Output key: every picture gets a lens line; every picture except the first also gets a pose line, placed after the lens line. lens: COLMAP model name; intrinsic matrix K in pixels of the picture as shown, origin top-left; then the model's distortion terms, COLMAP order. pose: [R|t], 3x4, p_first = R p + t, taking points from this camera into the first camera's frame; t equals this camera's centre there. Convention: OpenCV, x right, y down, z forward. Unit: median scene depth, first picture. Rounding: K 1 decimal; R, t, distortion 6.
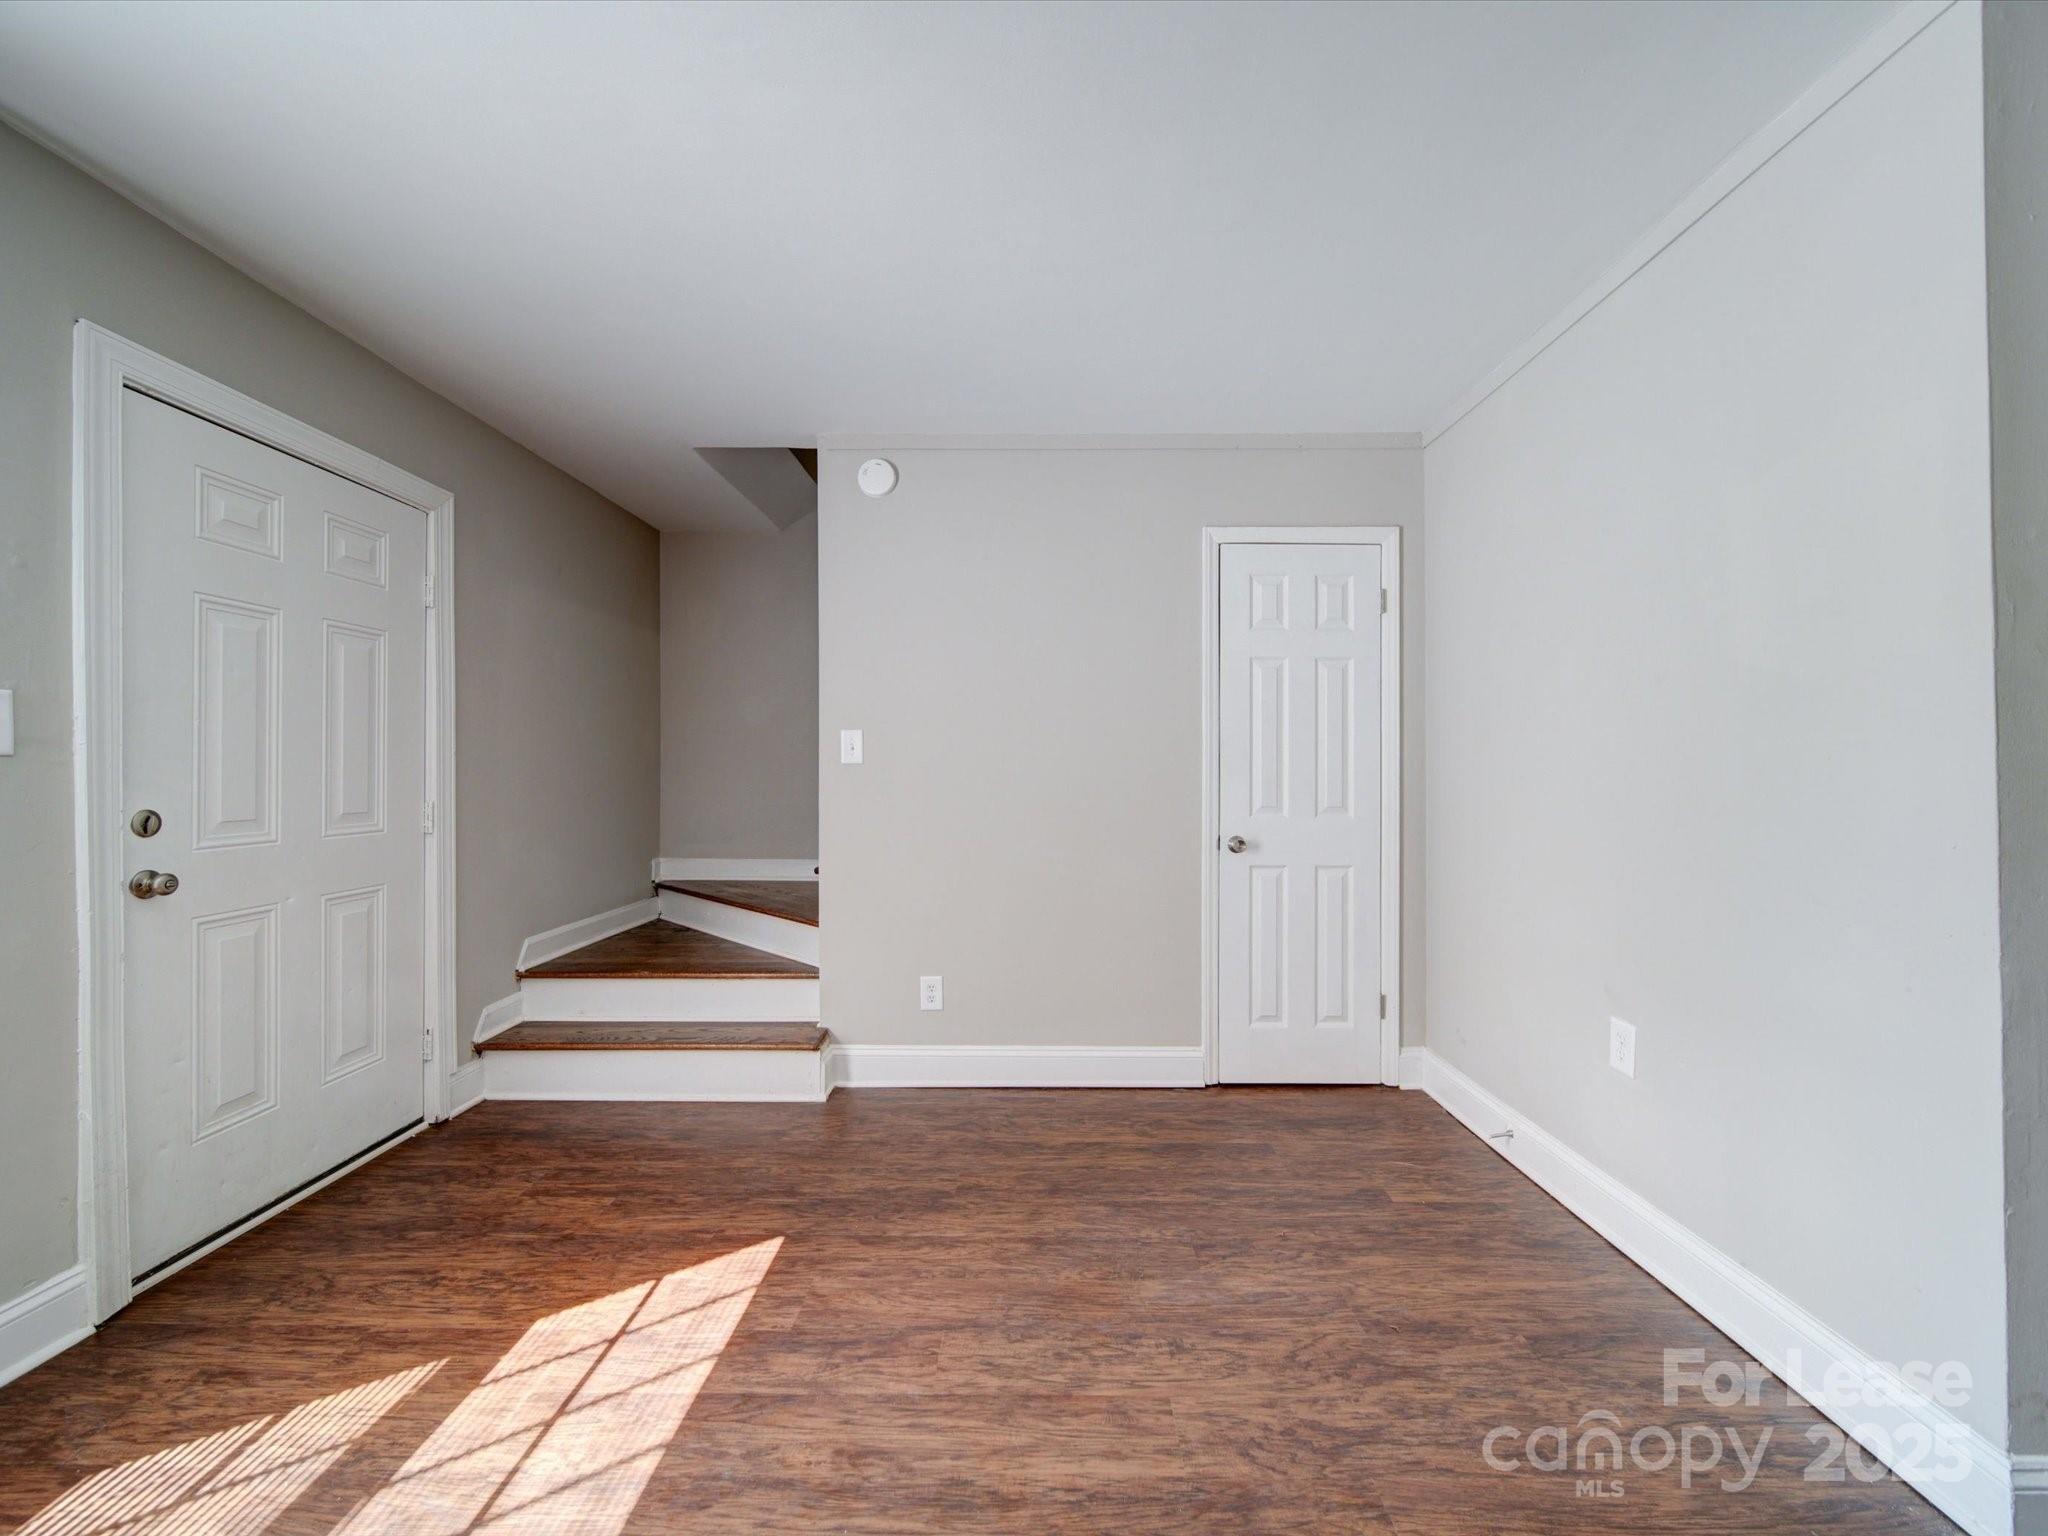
lens RADIAL K [[812.5, 0, 1035.4], [0, 812.5, 765.5], [0, 0, 1]] dist [0.000085, -0.001591]
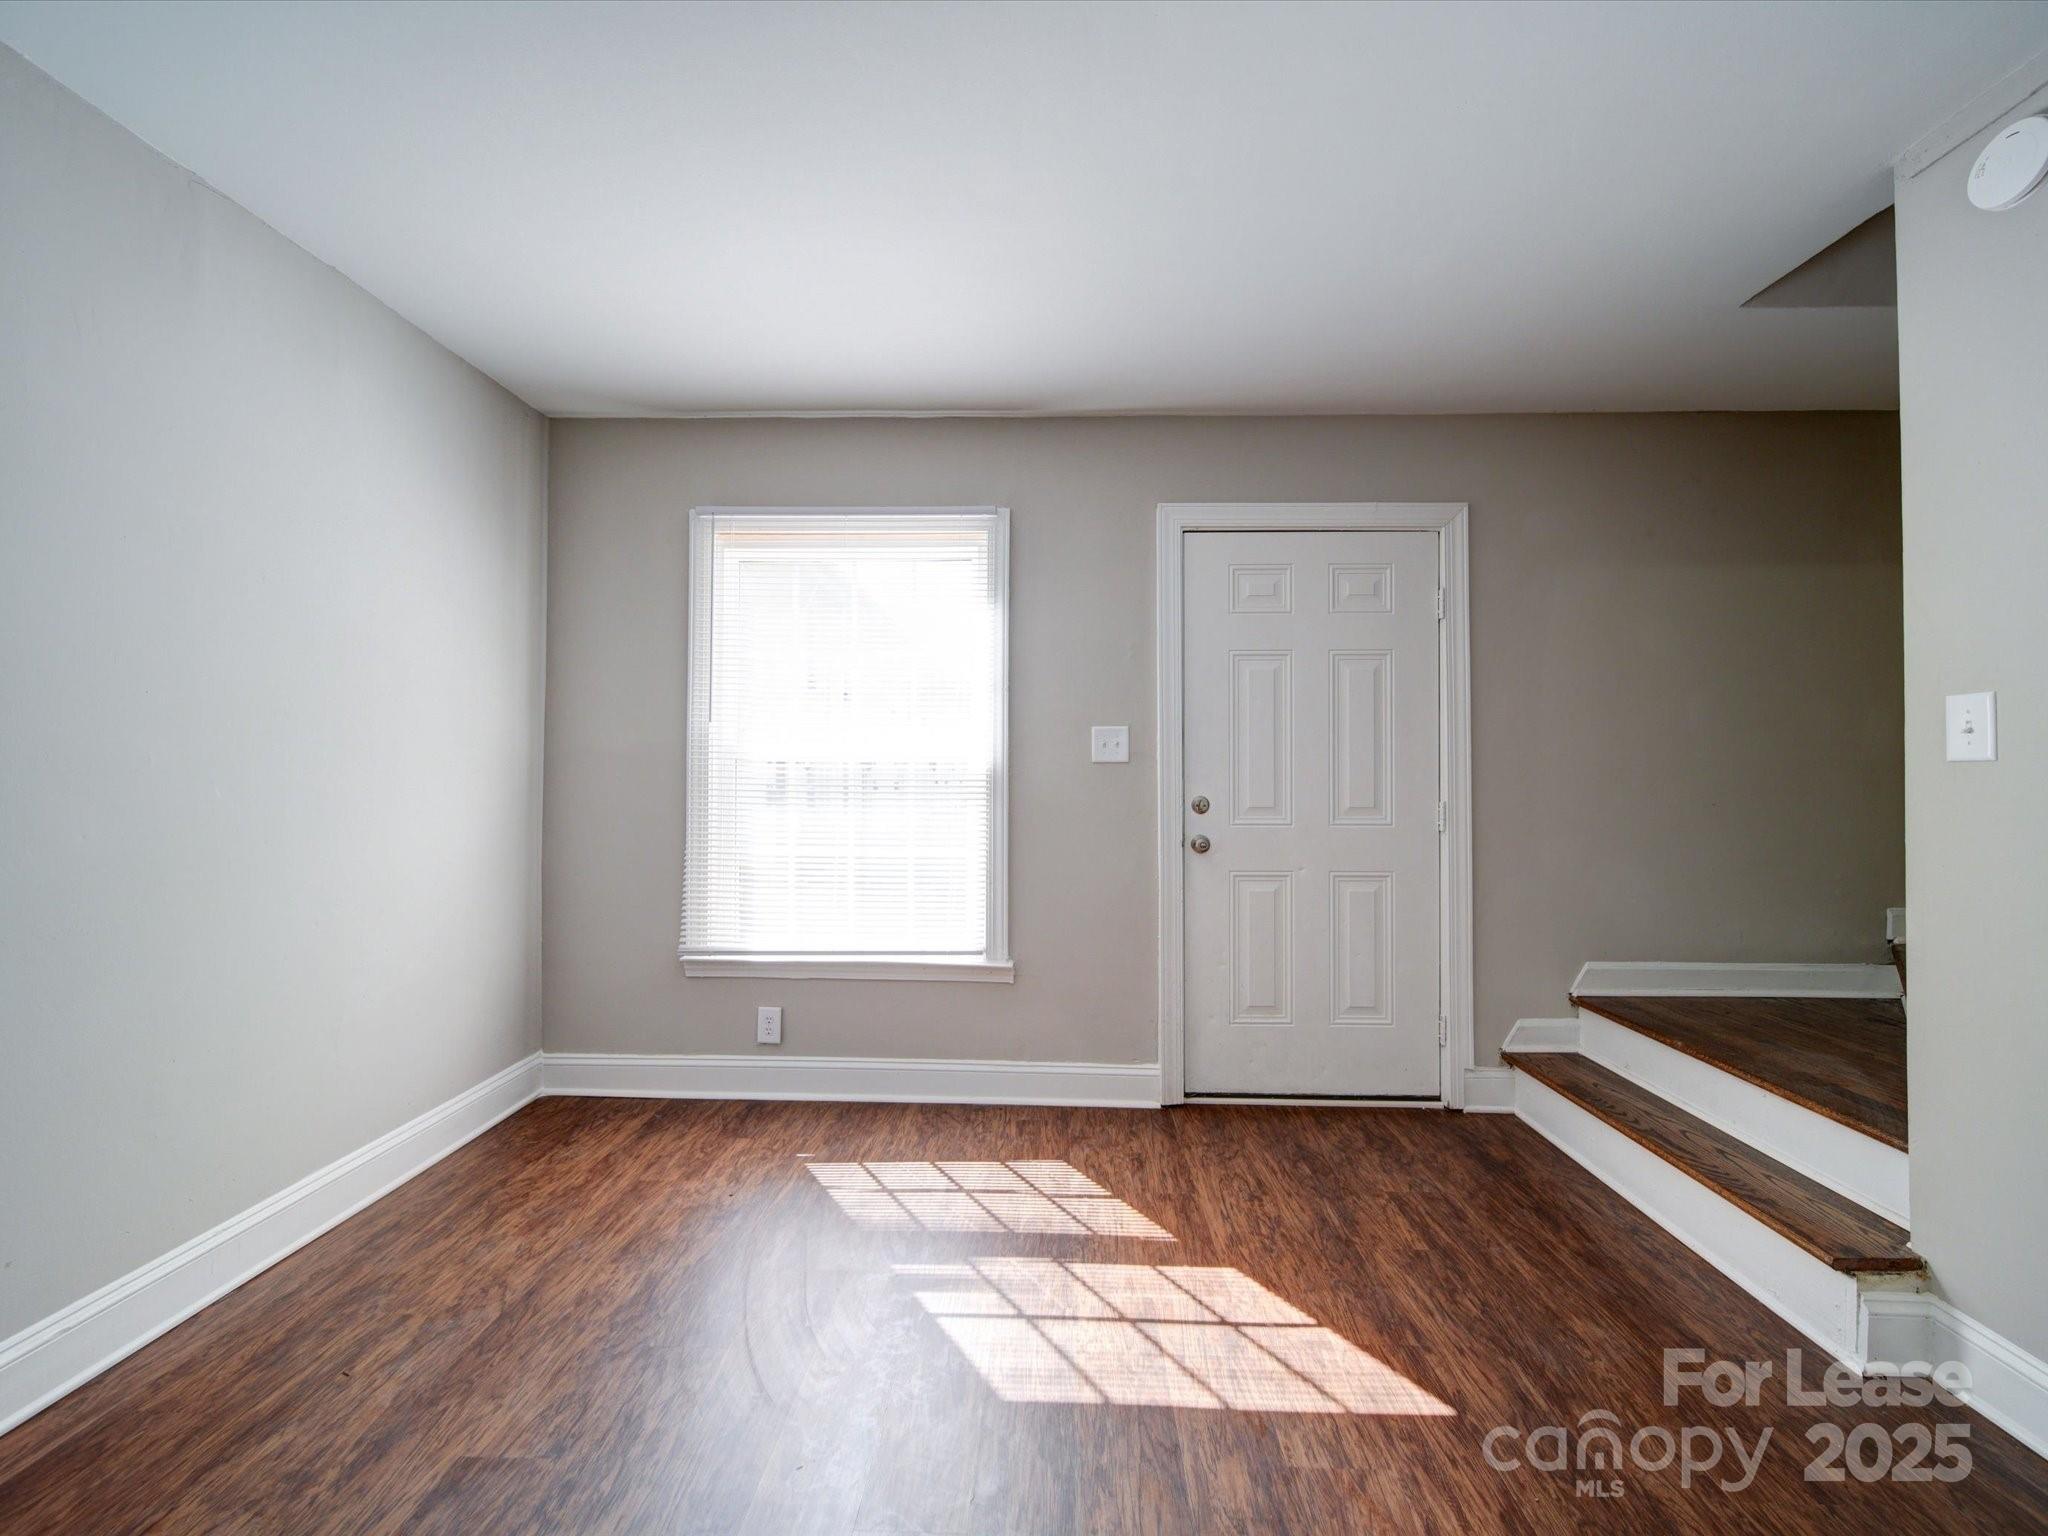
lens RADIAL K [[812.5, 0, 1035.4], [0, 812.5, 765.5], [0, 0, 1]] dist [0.000085, -0.001591]
pose [[-0.019892, -0.006970, -0.999778, 0.502414], [0.000613, 0.999975, -0.006984, 0.006484], [0.999802, -0.000752, -0.019887, 0.752053]]
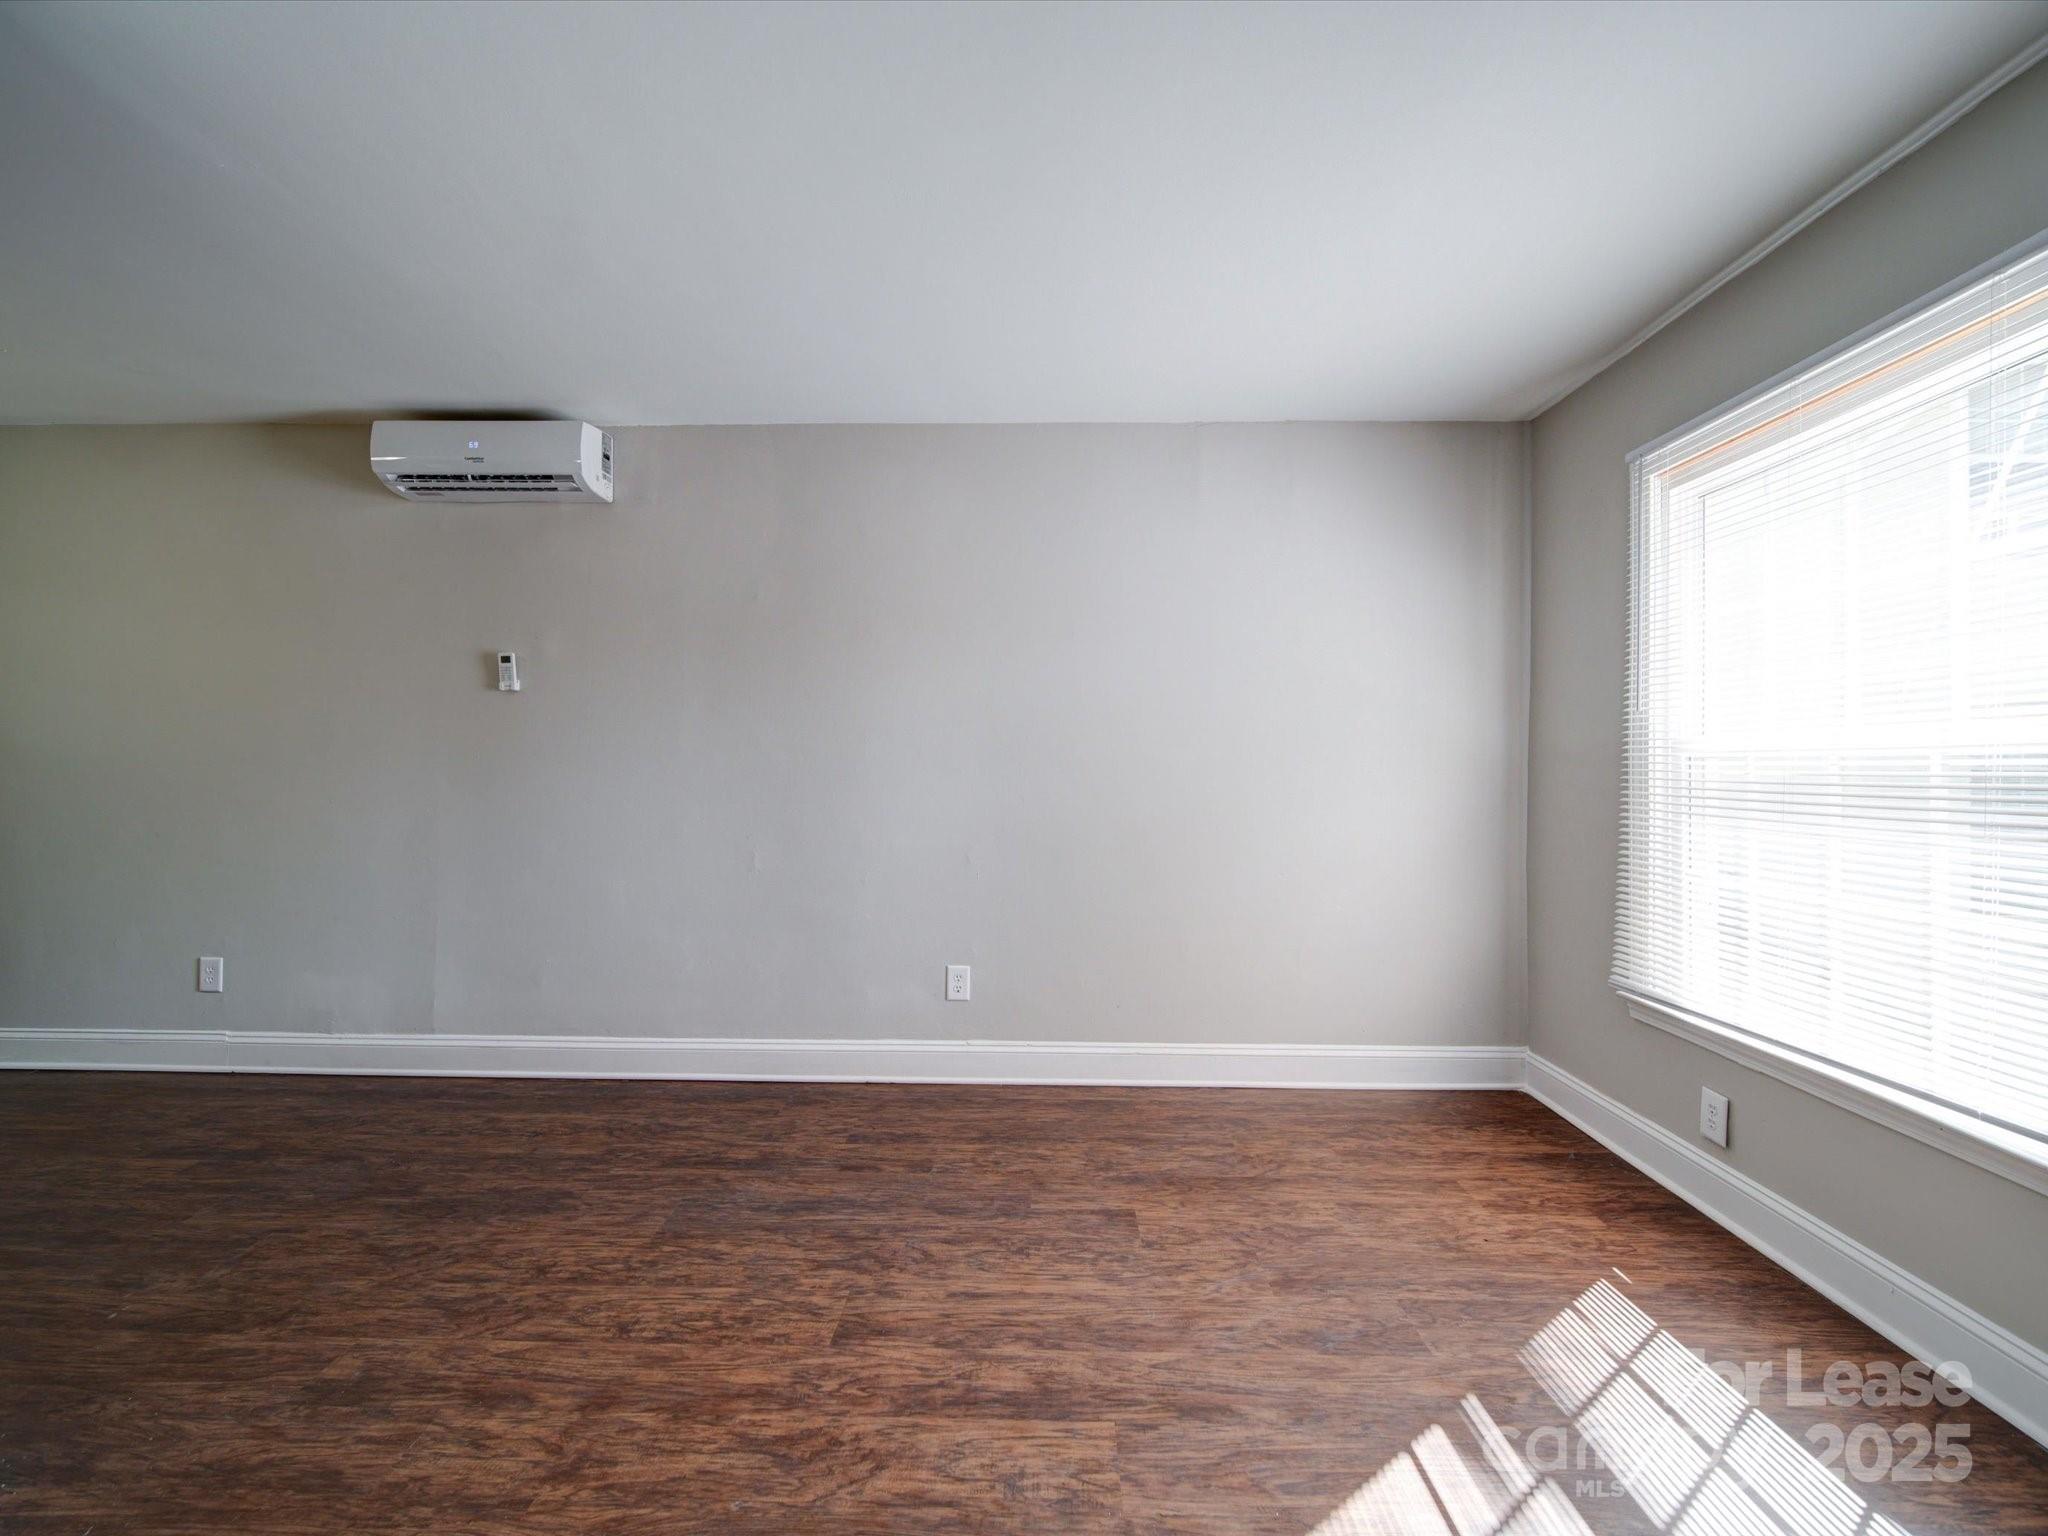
lens RADIAL K [[813.5, 0, 1034.1], [0, 813.5, 764.6], [0, 0, 1]] dist [0.001051, -0.001453]
pose [[-0.999947, -0.006065, 0.008323, -0.136668], [-0.006137, 0.999944, -0.008636, 0.012791], [-0.008270, -0.008686, -0.999928, 1.415023]]
